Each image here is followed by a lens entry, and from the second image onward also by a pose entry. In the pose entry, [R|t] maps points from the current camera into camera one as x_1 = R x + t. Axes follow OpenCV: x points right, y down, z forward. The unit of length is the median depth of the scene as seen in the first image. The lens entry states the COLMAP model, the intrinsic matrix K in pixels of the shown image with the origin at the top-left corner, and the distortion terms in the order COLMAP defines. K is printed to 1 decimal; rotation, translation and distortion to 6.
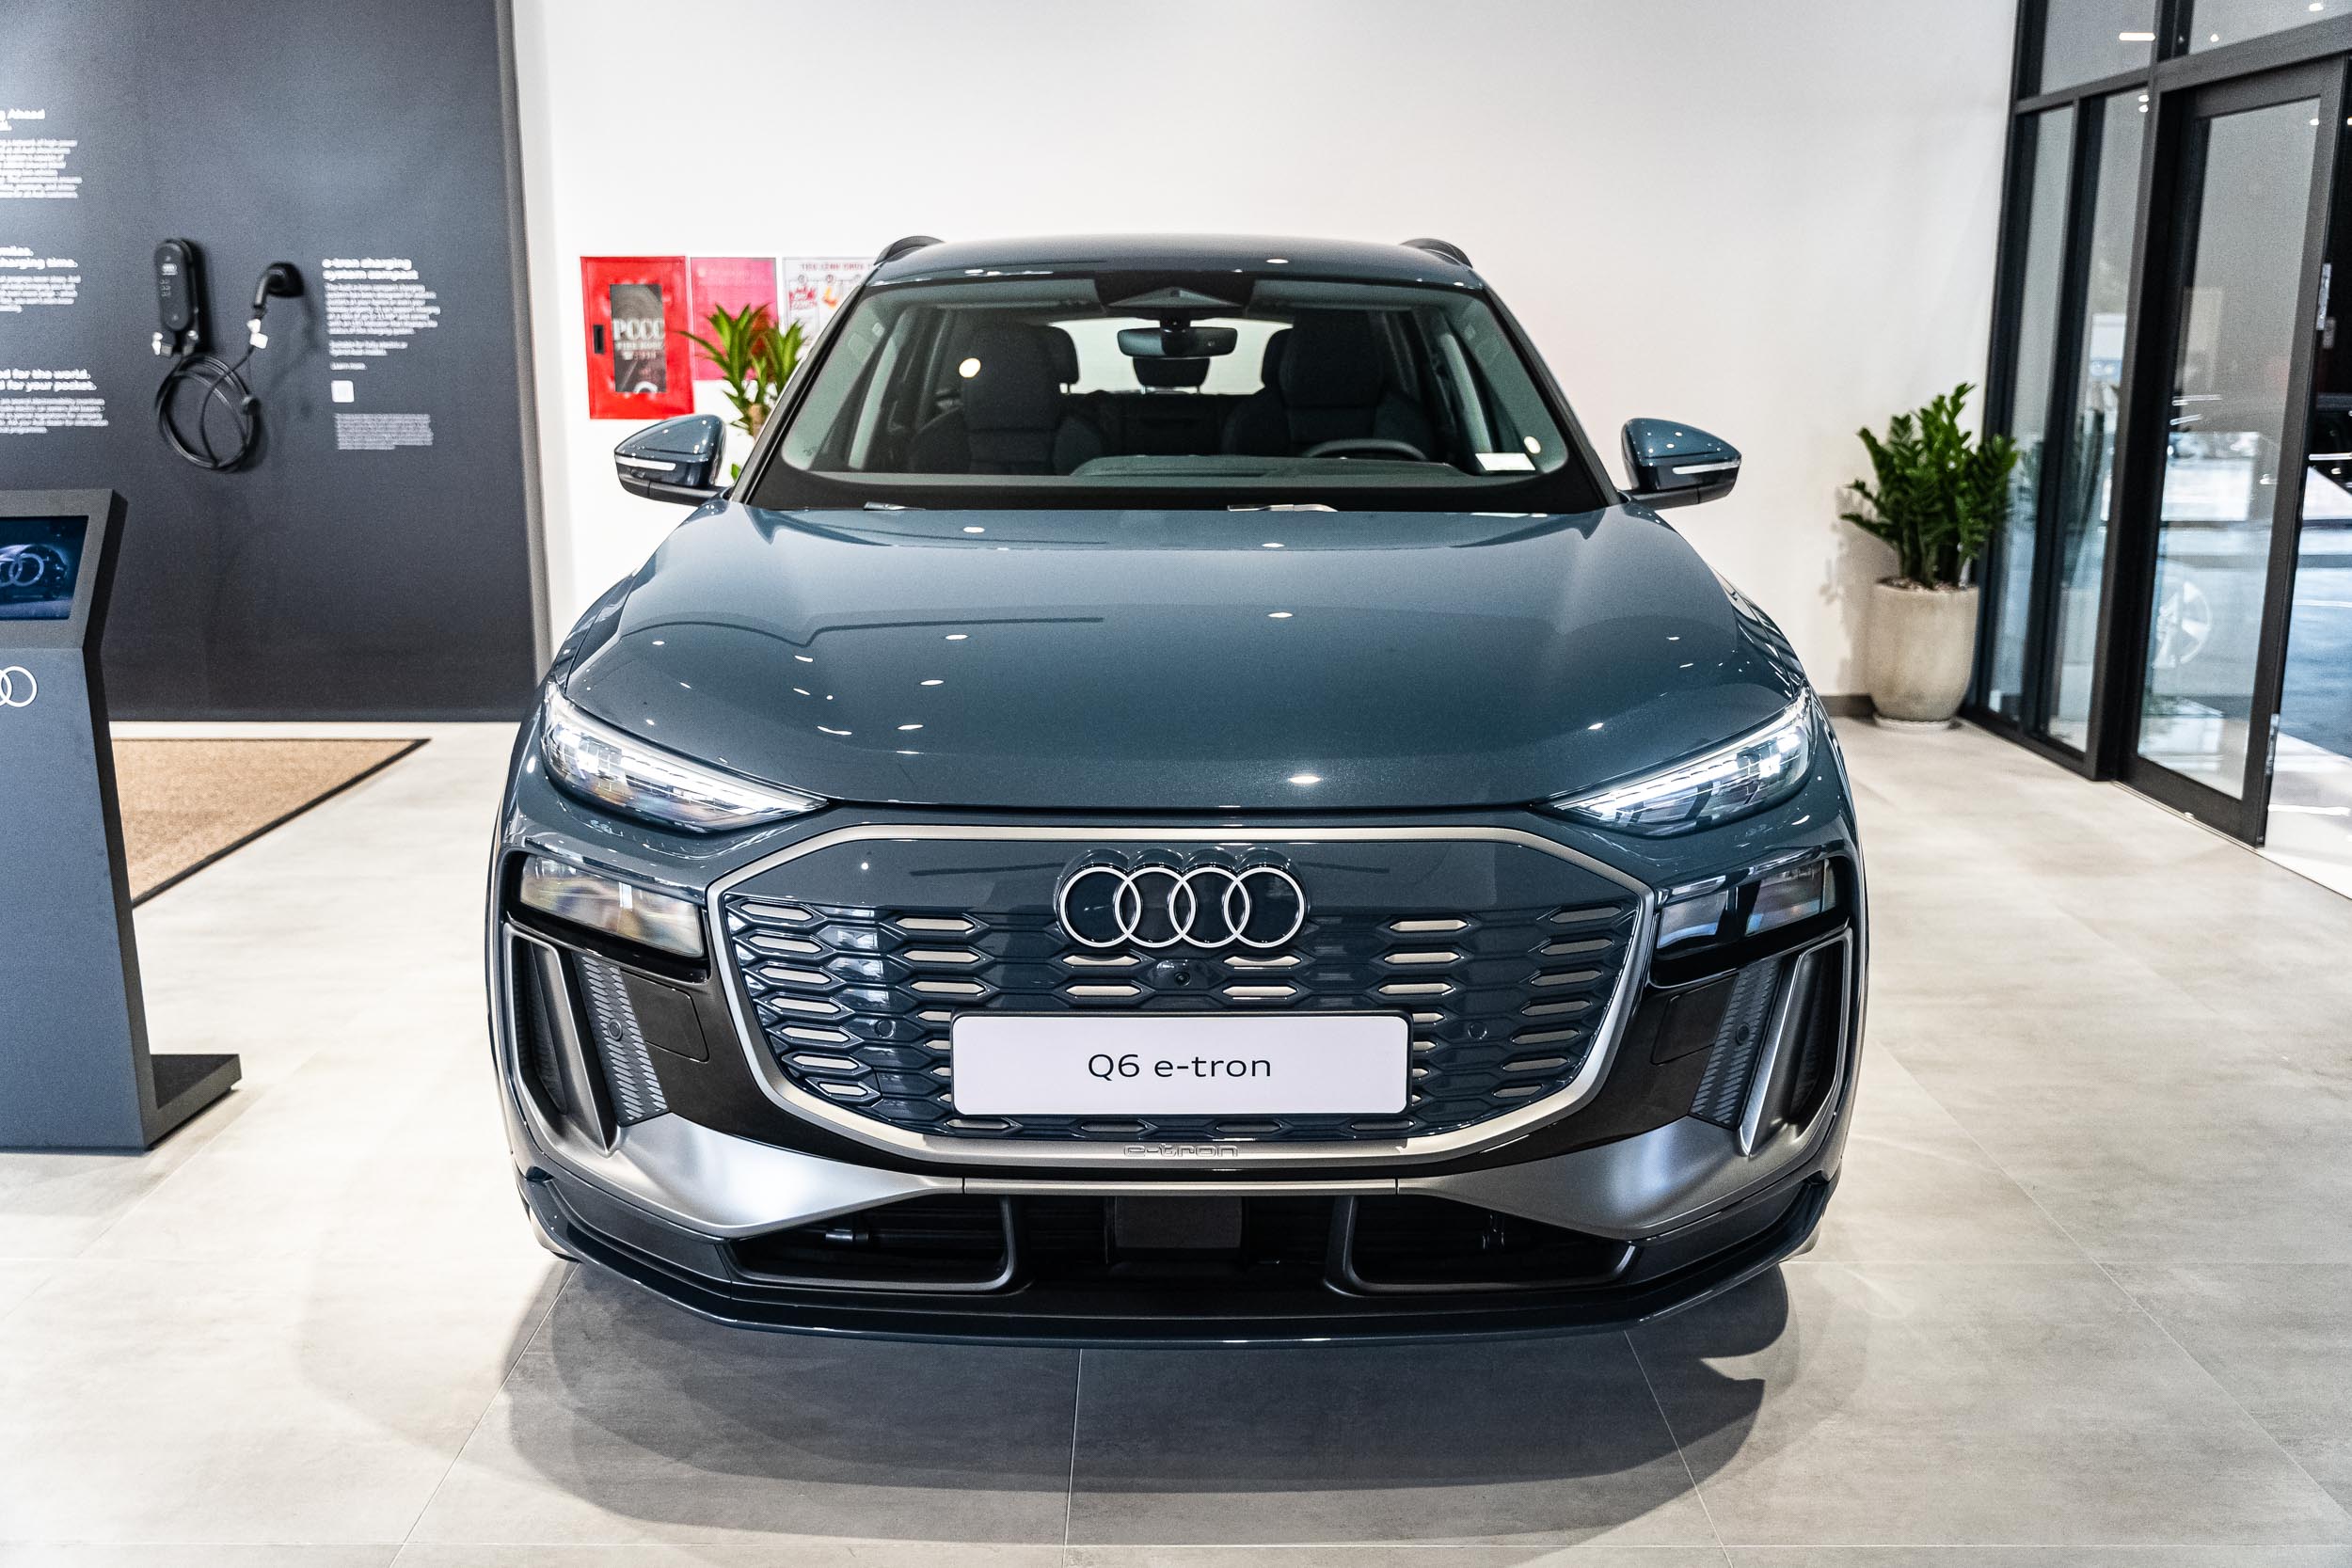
lens RADIAL K [[2115.1, 0, 1171.7], [0, 2115.1, 782.3], [0, 0, 1]] dist [-0.000239, -0.010210]
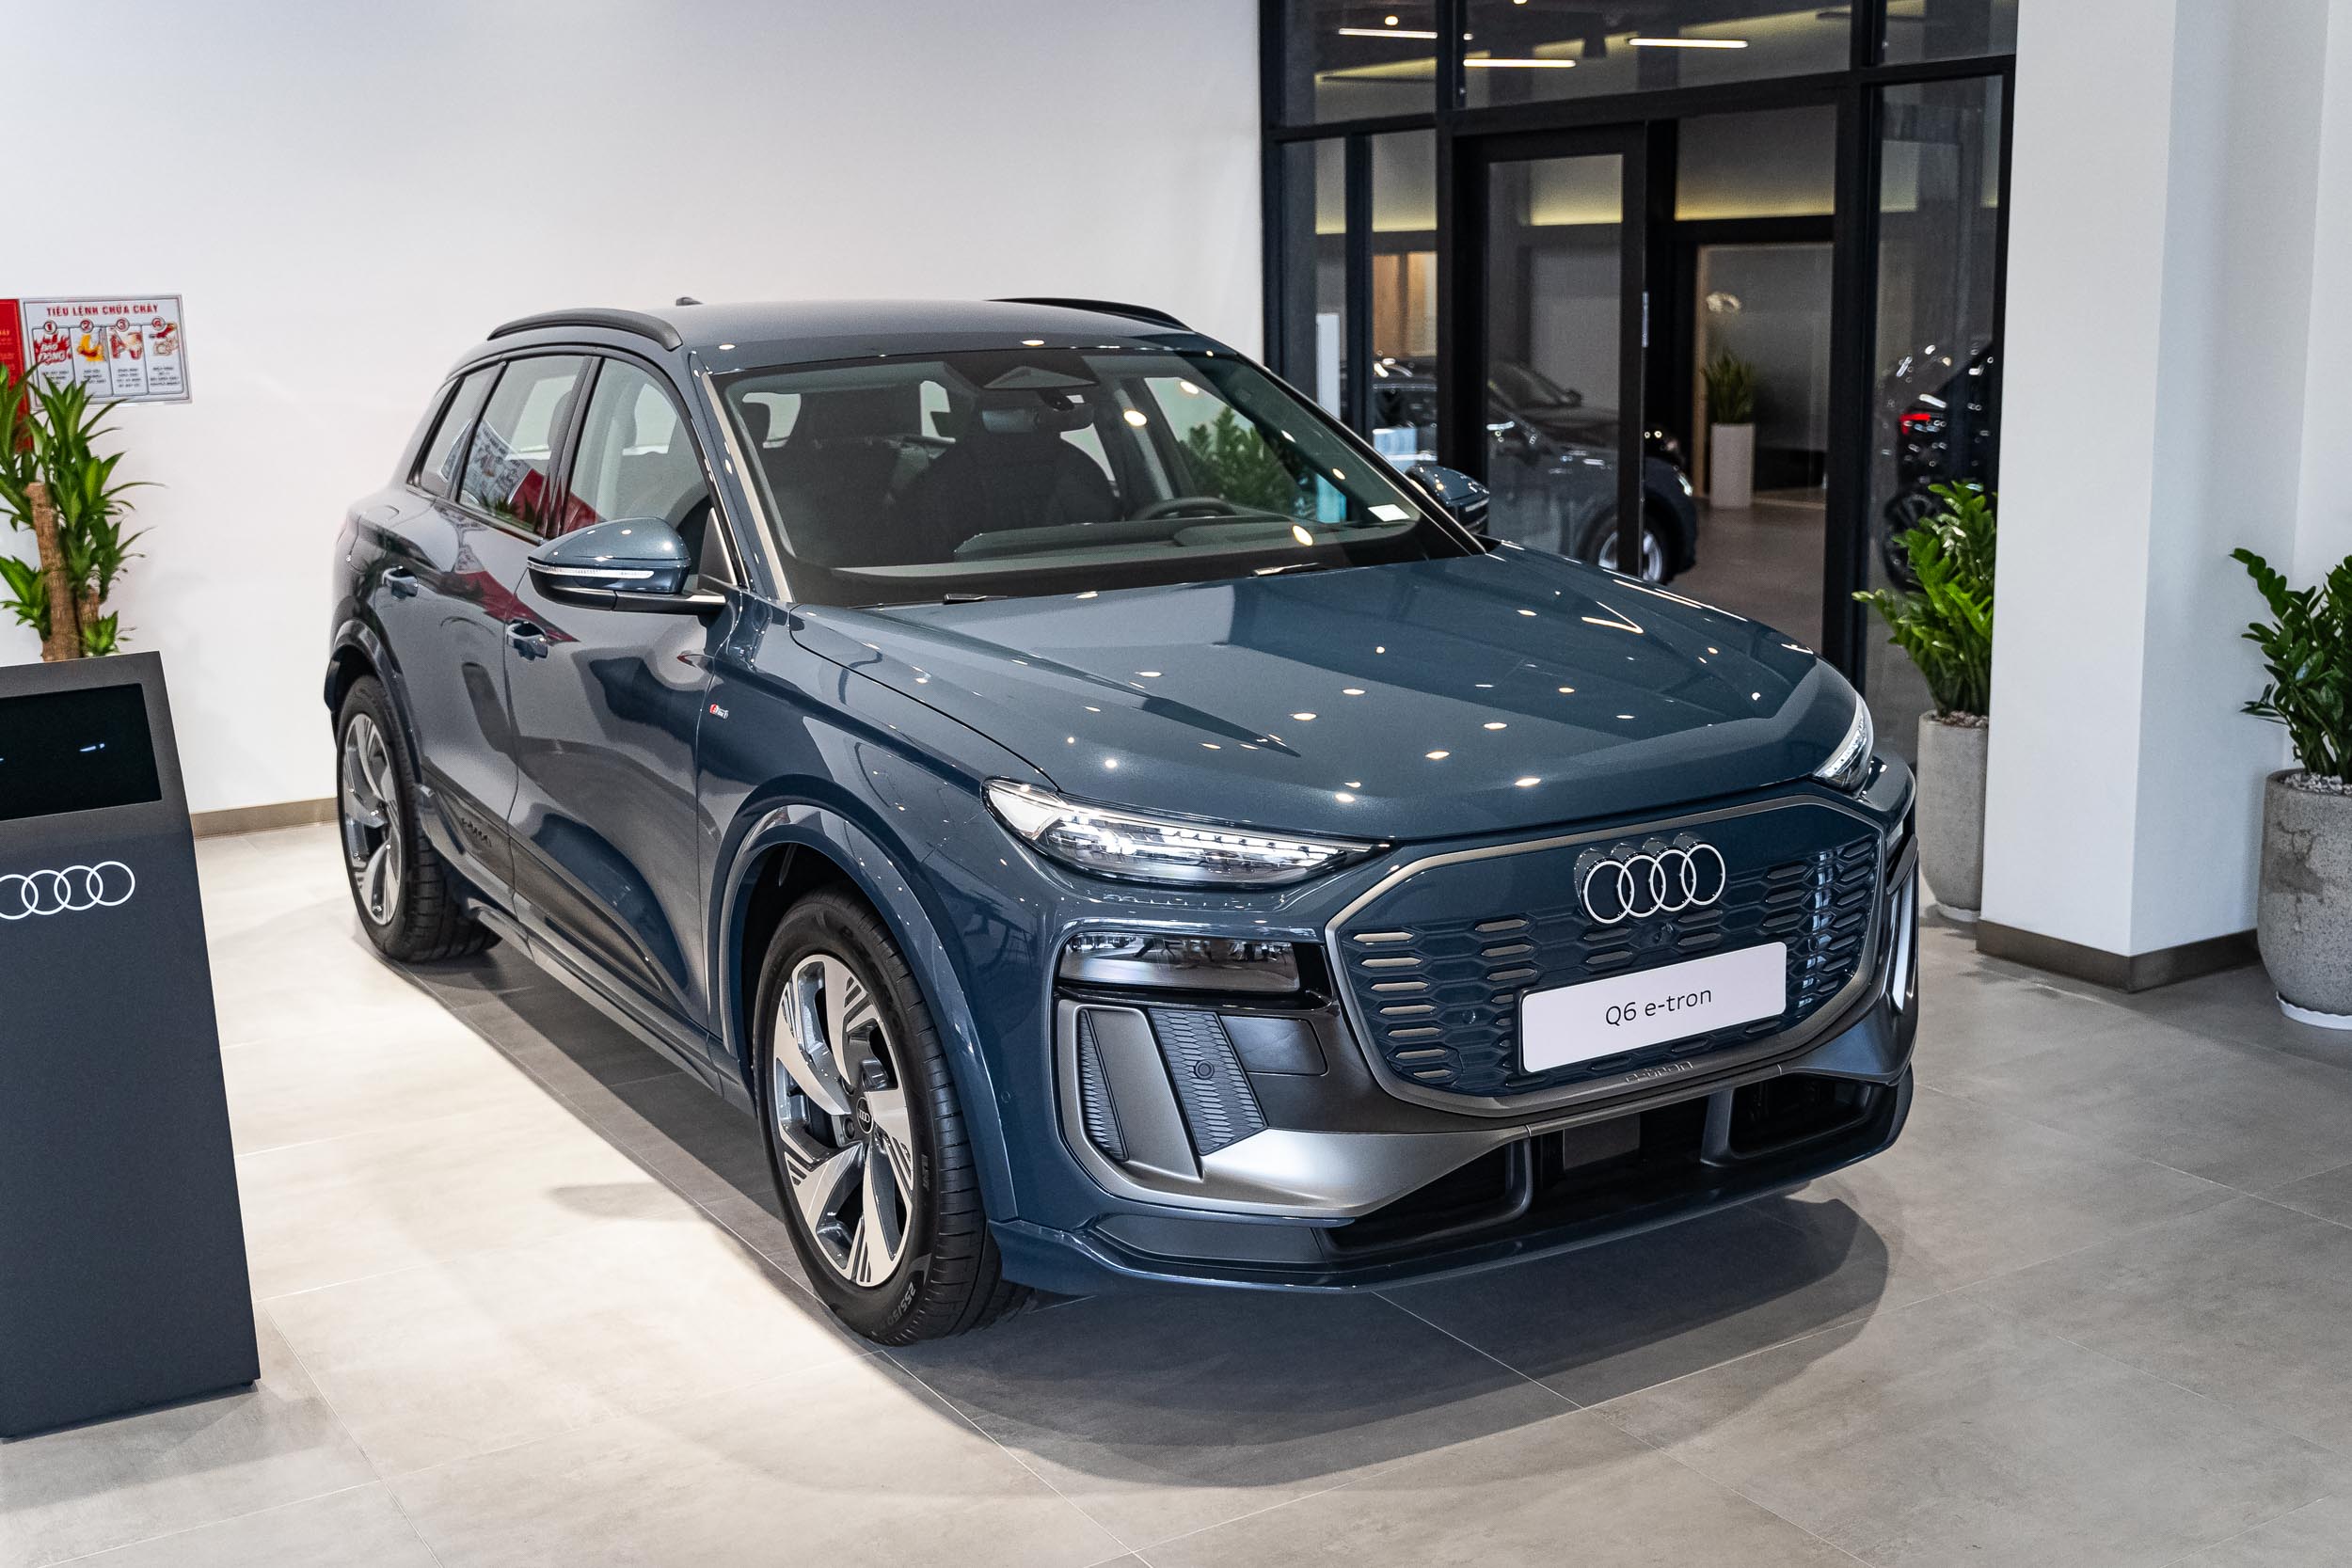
lens RADIAL K [[2524.1, 0, 1191.9], [0, 2524.1, 781.1], [0, 0, 1]] dist [0.011156, 0.000000]
pose [[0.850773, -0.121218, 0.511363, -0.962654], [0.131055, 0.991231, 0.016929, -0.063433], [-0.508930, 0.052614, 0.859198, -0.187726]]
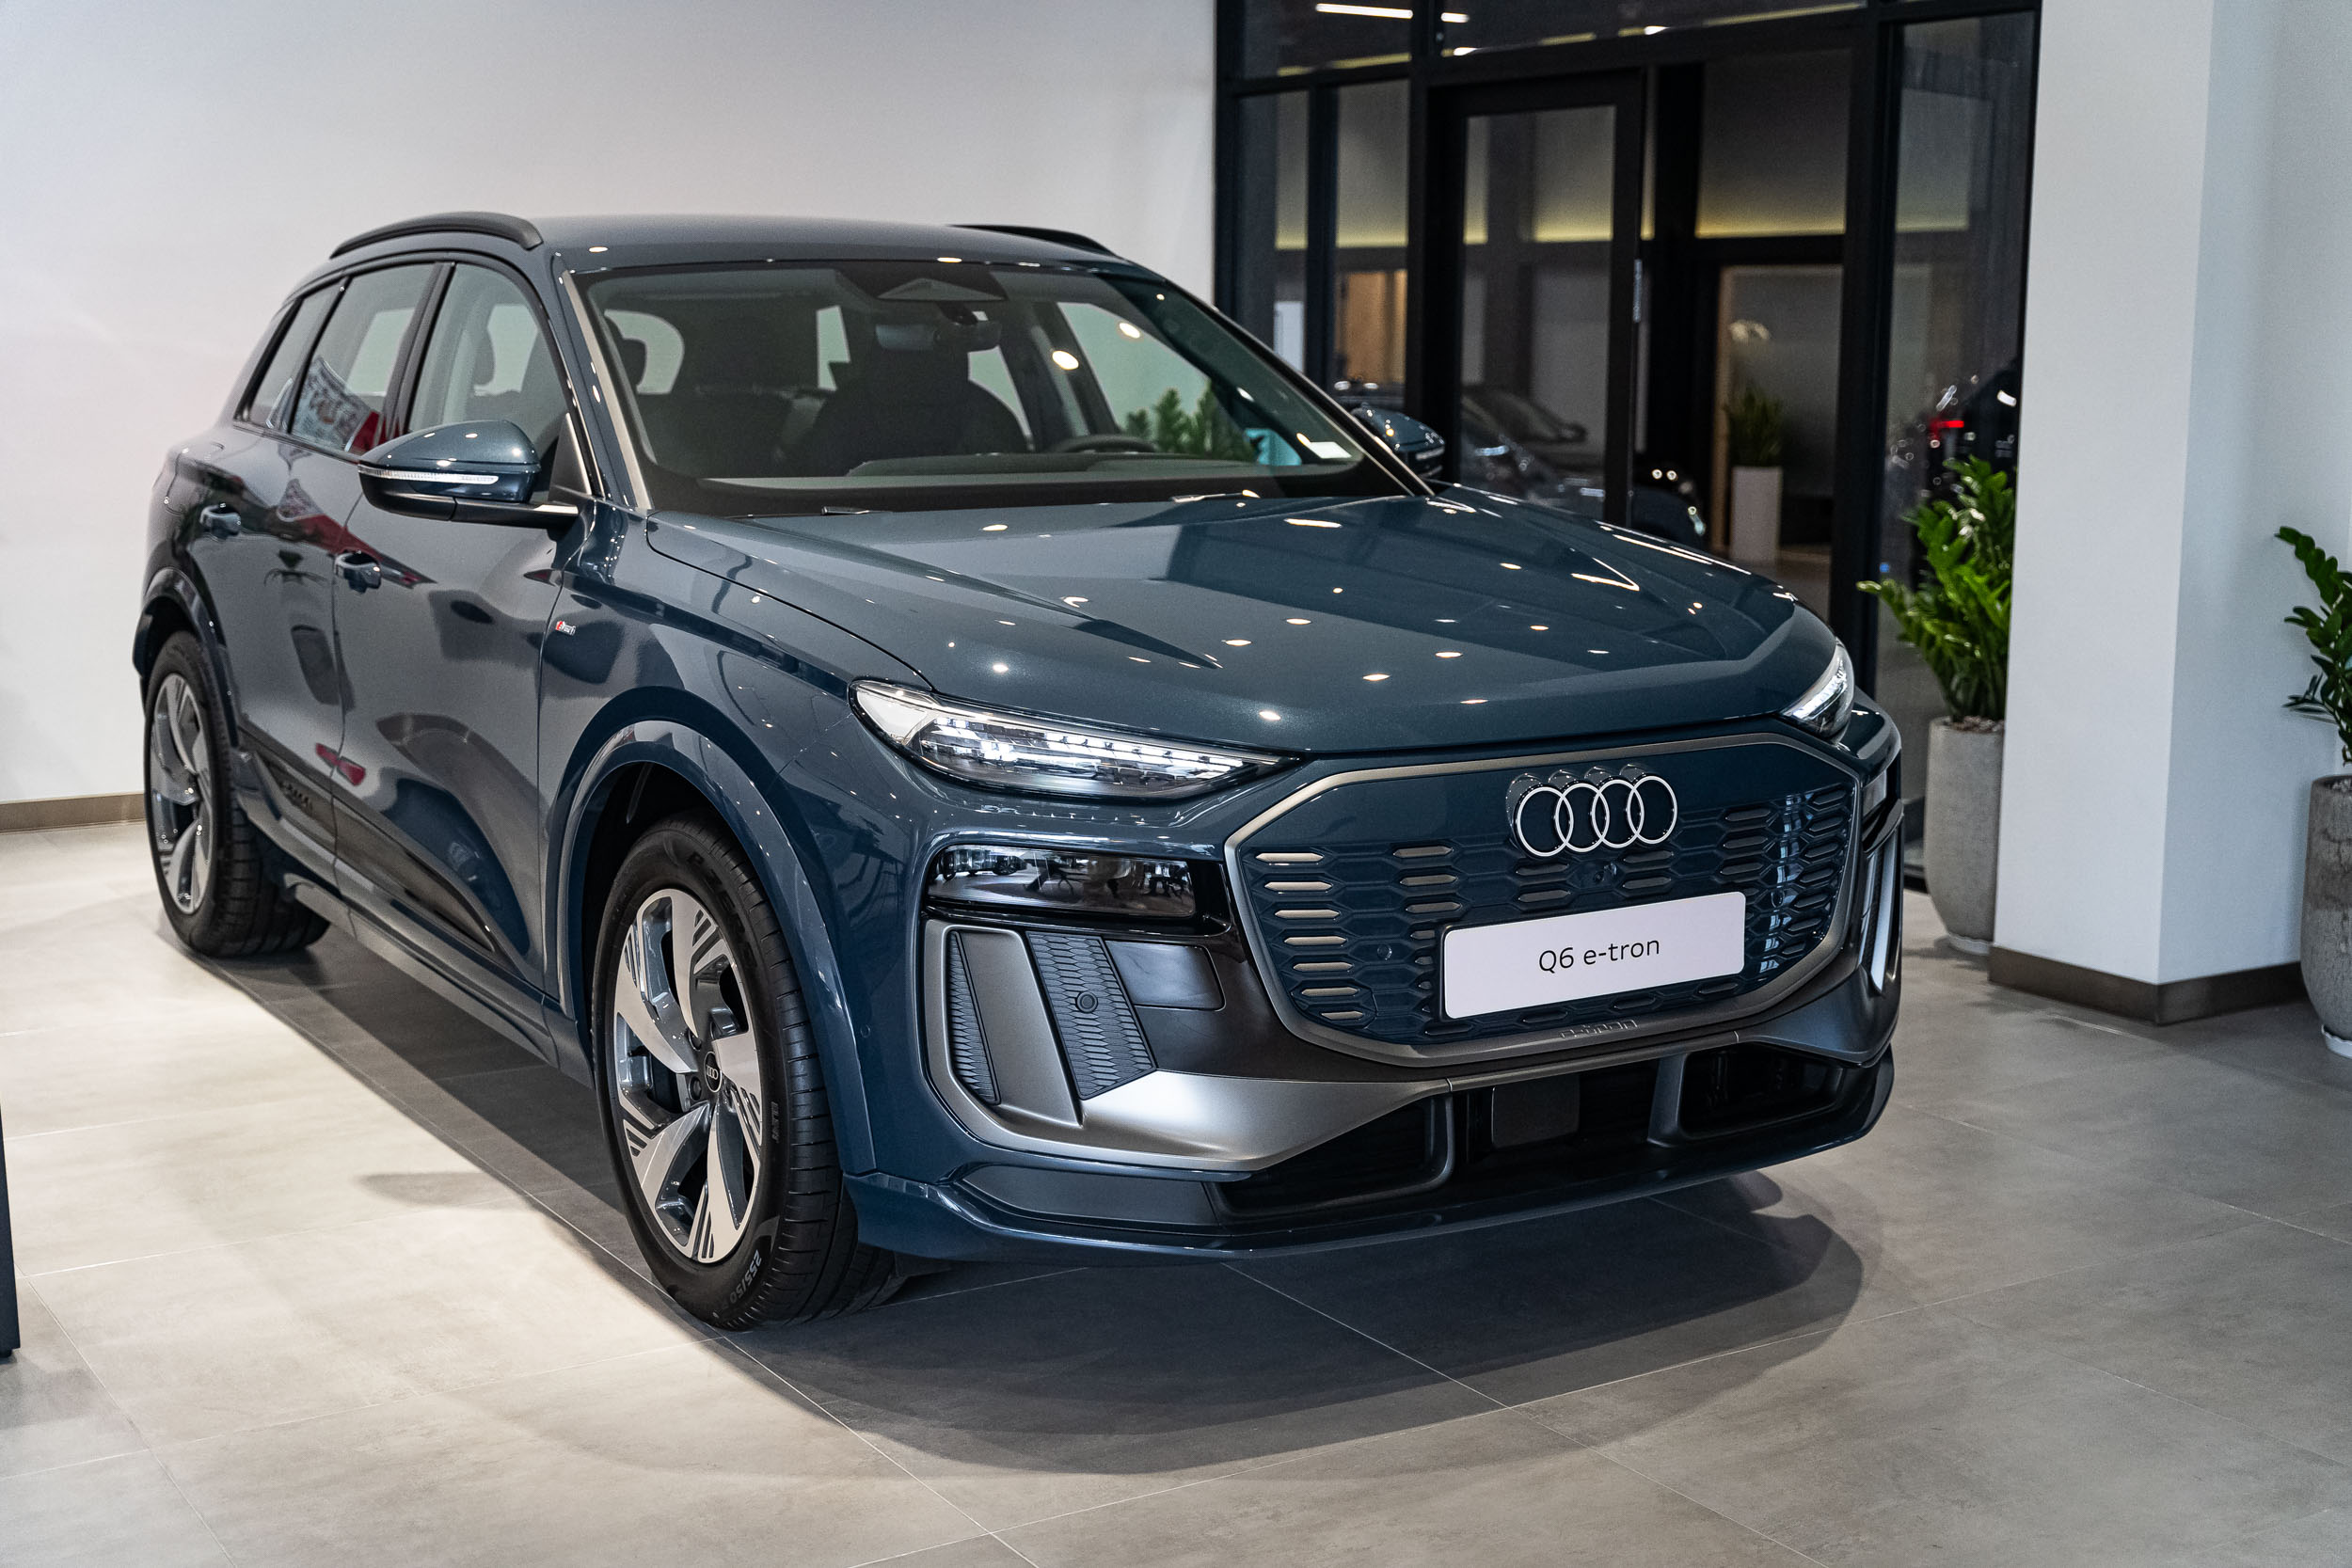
lens RADIAL K [[2887.3, 0, 1155.3], [0, 2887.3, 786.1], [0, 0, 1]] dist [0.019605, 0.000000]
pose [[0.851400, -0.082744, 0.517950, -0.965449], [0.107654, 0.994022, -0.018163, 0.042089], [-0.513351, 0.071223, 0.855218, -0.231011]]
